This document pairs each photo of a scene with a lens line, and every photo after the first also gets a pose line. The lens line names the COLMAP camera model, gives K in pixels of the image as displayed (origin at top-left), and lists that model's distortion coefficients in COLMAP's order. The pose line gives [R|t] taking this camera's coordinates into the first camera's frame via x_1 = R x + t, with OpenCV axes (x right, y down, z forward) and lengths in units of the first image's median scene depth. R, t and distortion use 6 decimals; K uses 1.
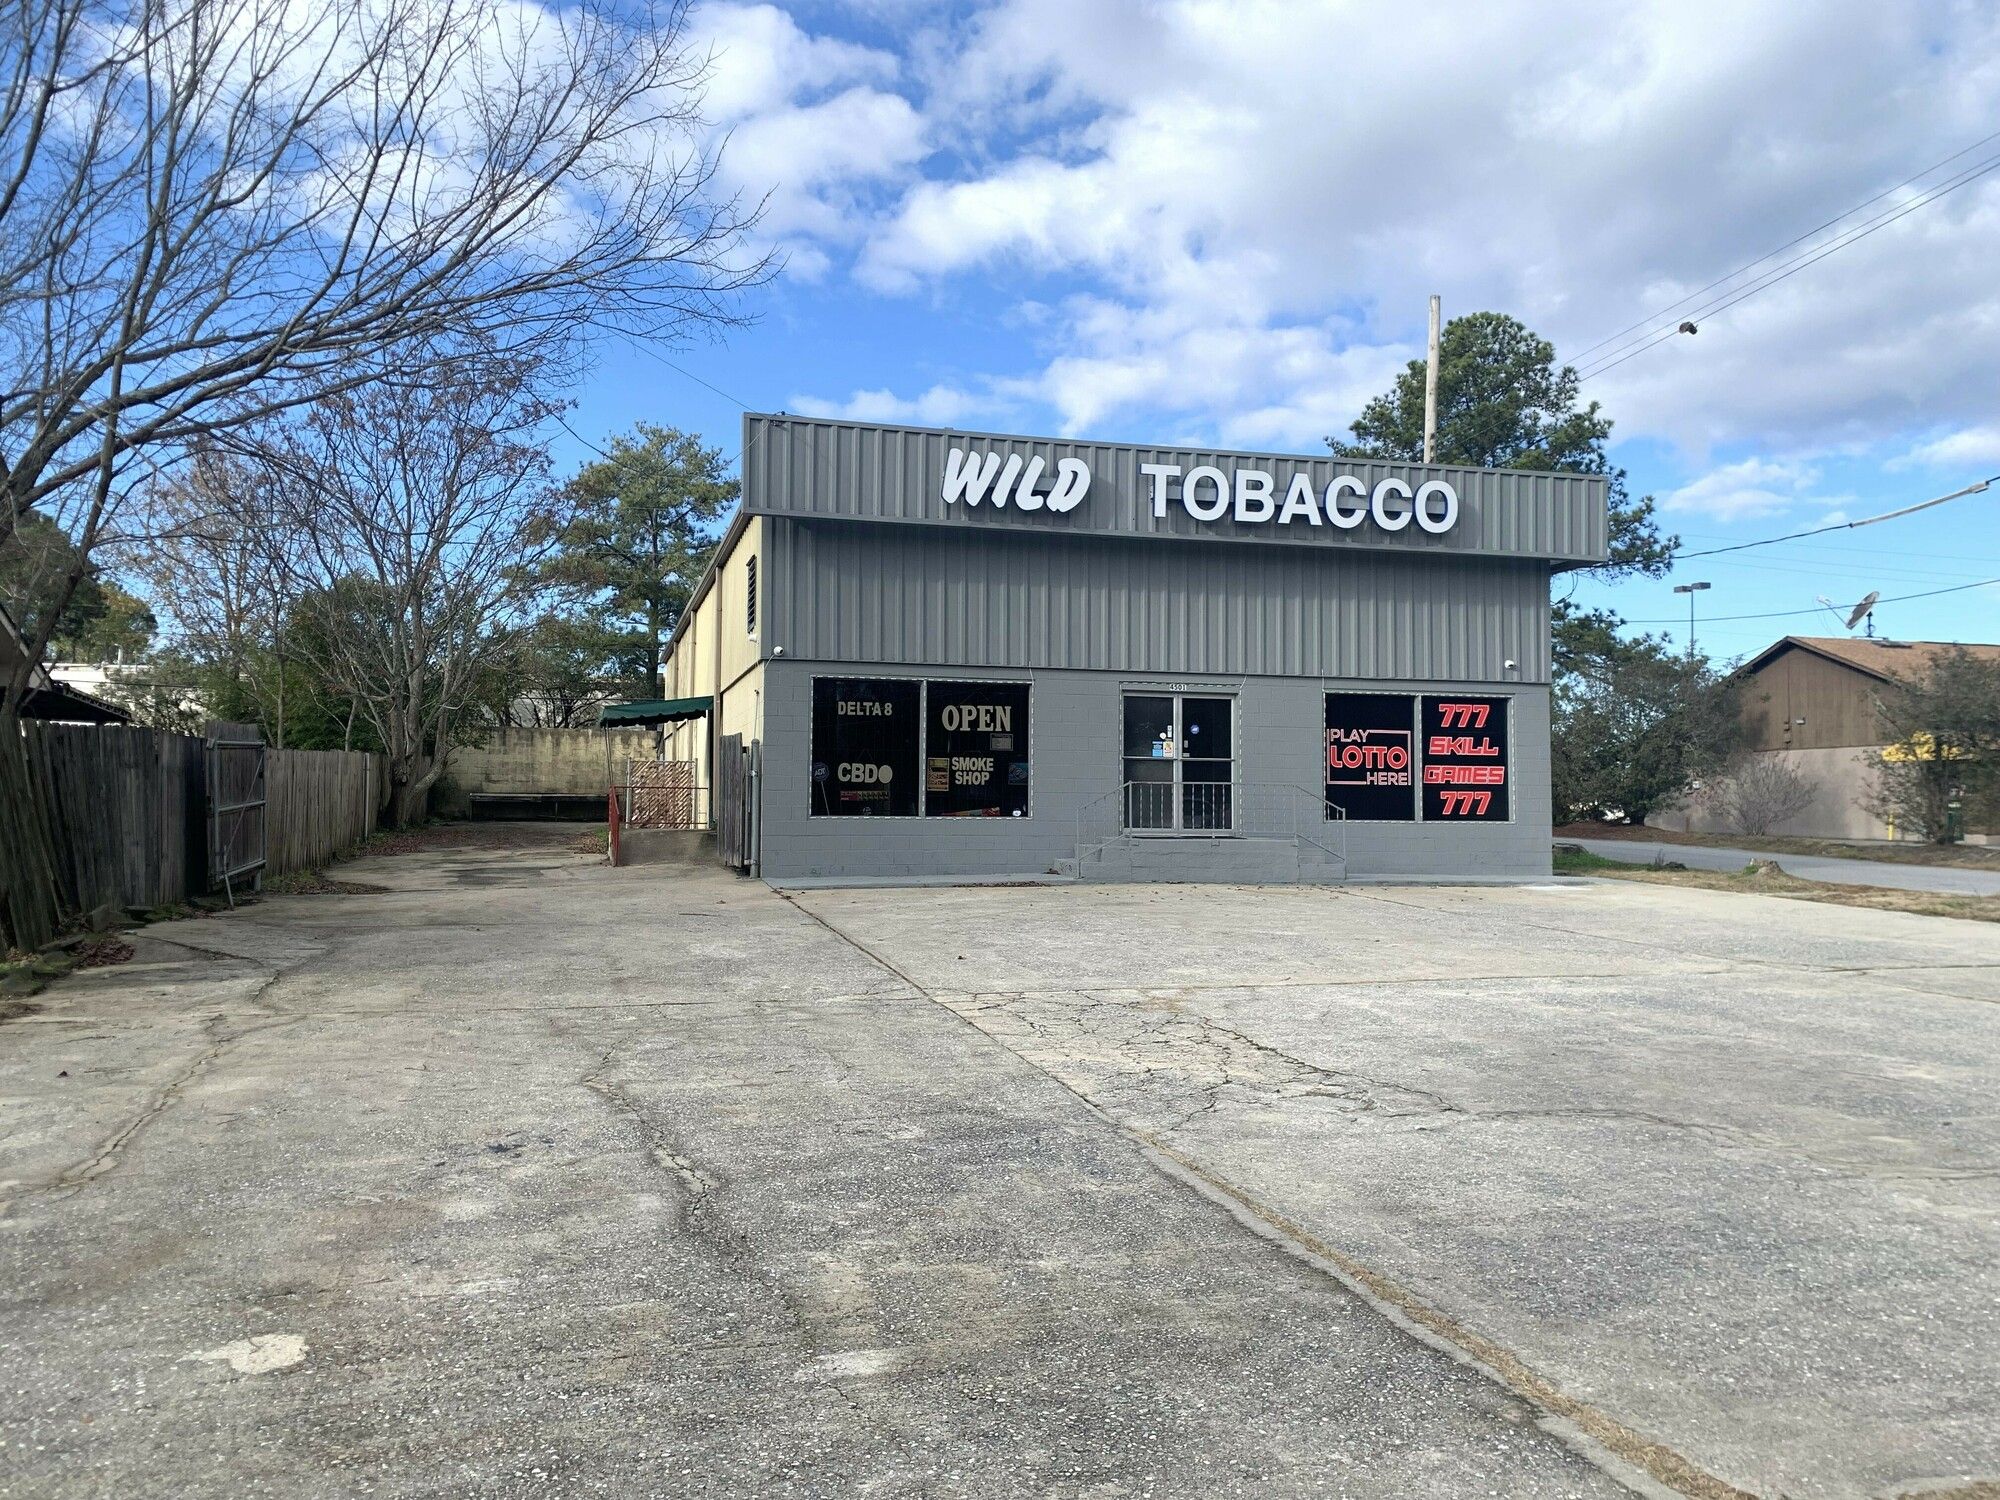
lens RADIAL K [[1530.9, 0, 990.9], [0, 1530.9, 738.4], [0, 0, 1]] dist [0.077894, -0.130920]
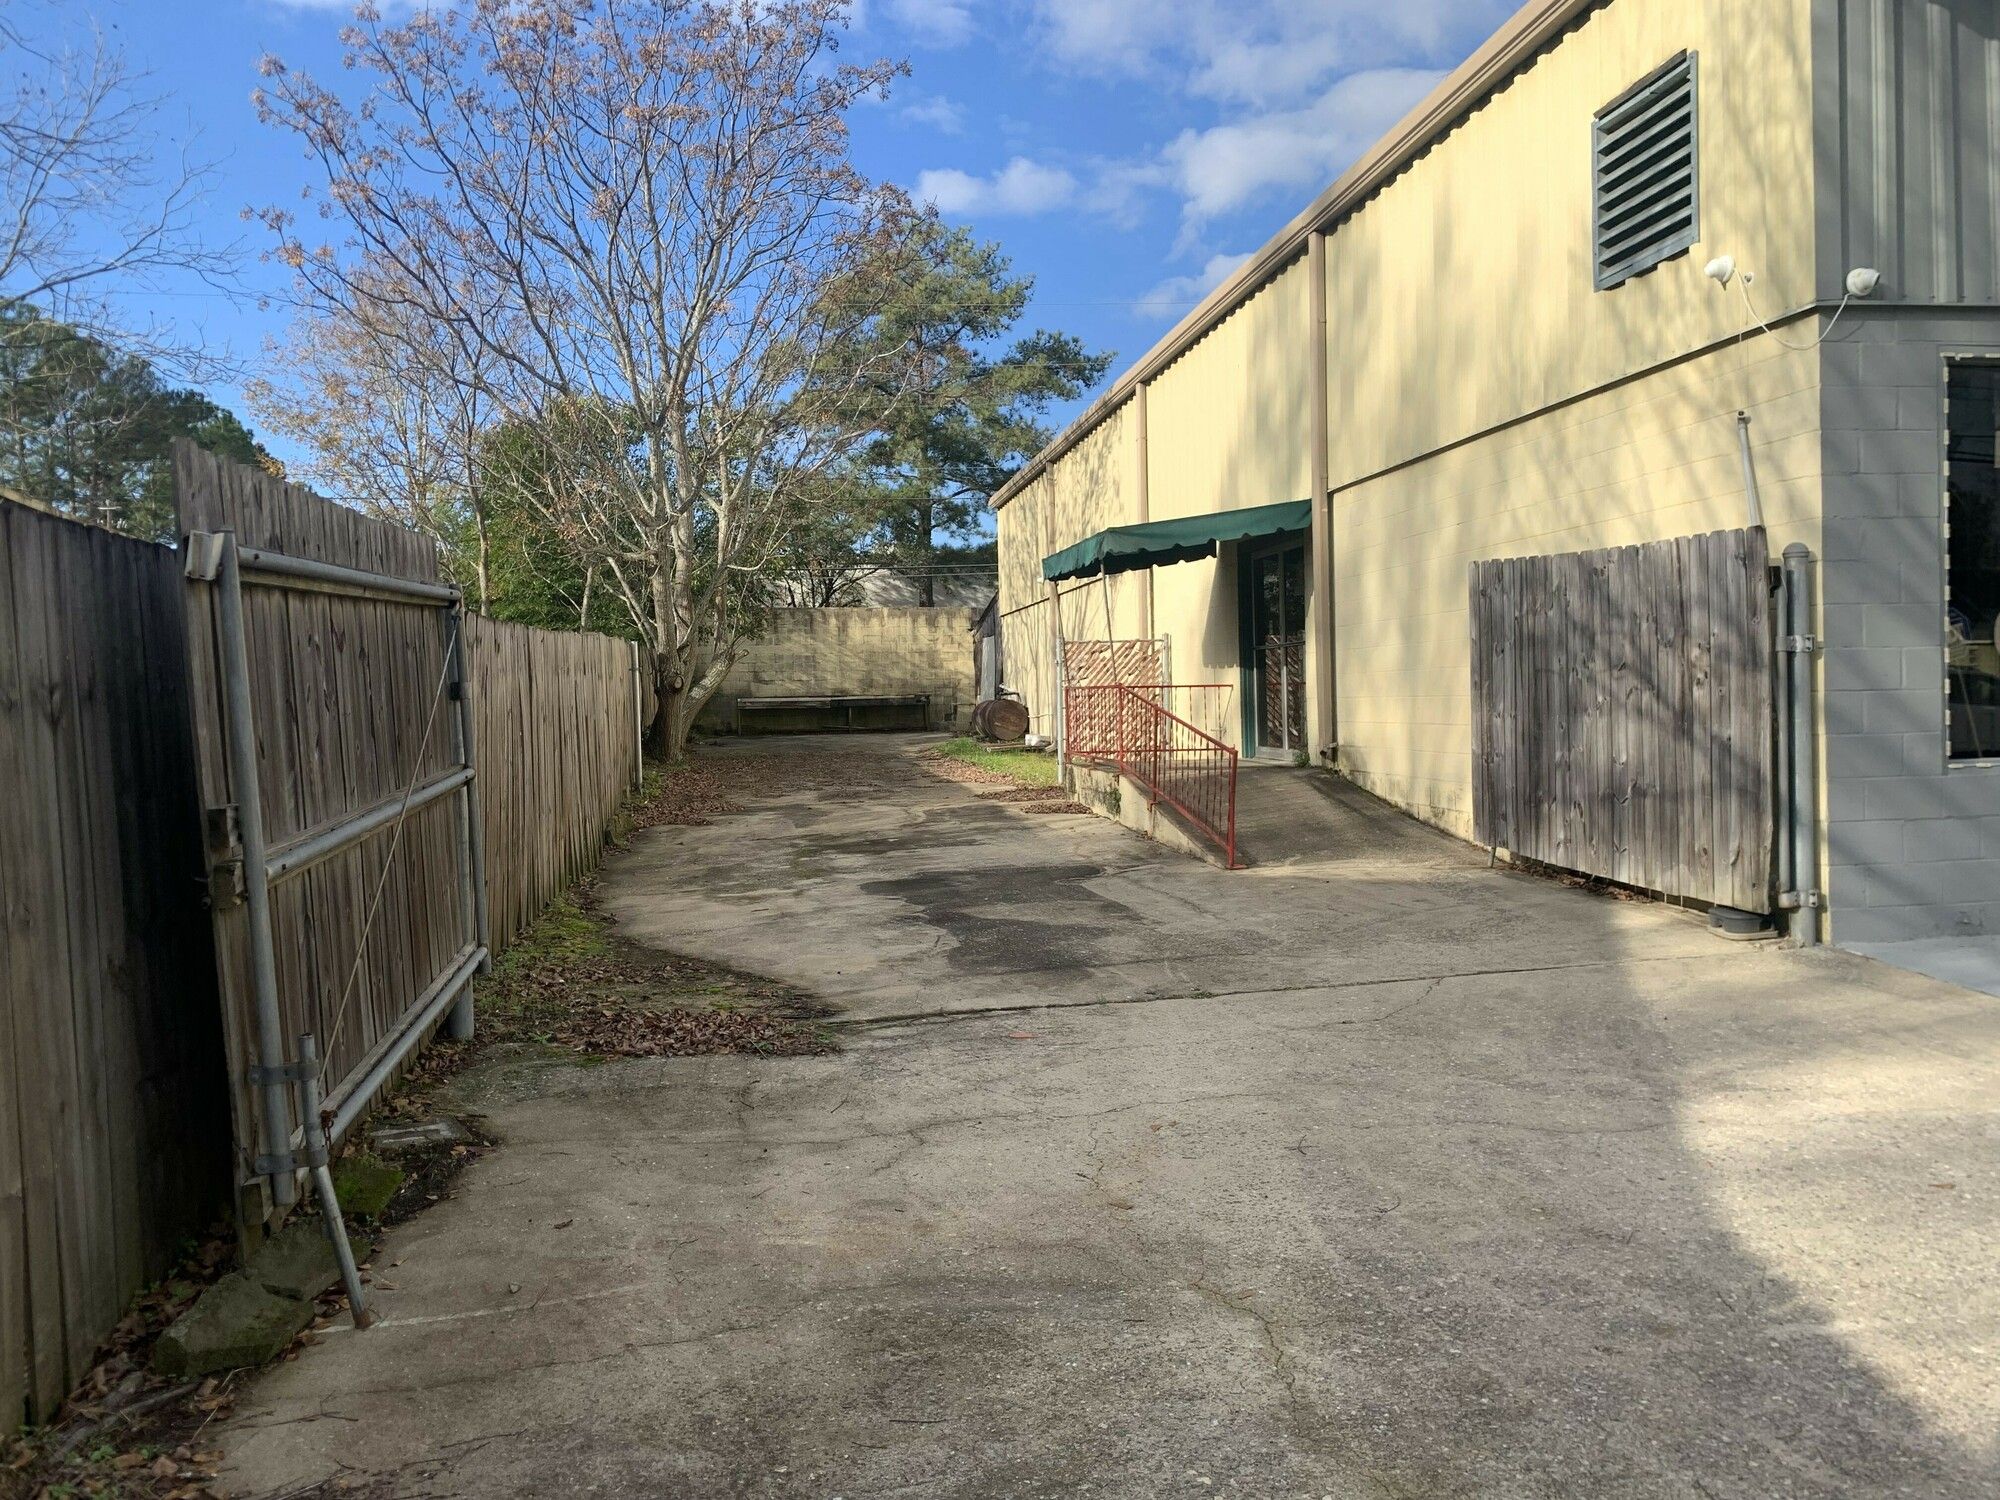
lens RADIAL K [[1530.9, 0, 990.9], [0, 1530.9, 738.4], [0, 0, 1]] dist [0.077894, -0.130920]
pose [[0.993261, -0.026390, -0.112855, -0.272119], [0.034644, 0.996816, 0.071817, 0.011816], [0.110601, -0.075243, 0.991013, 0.581081]]
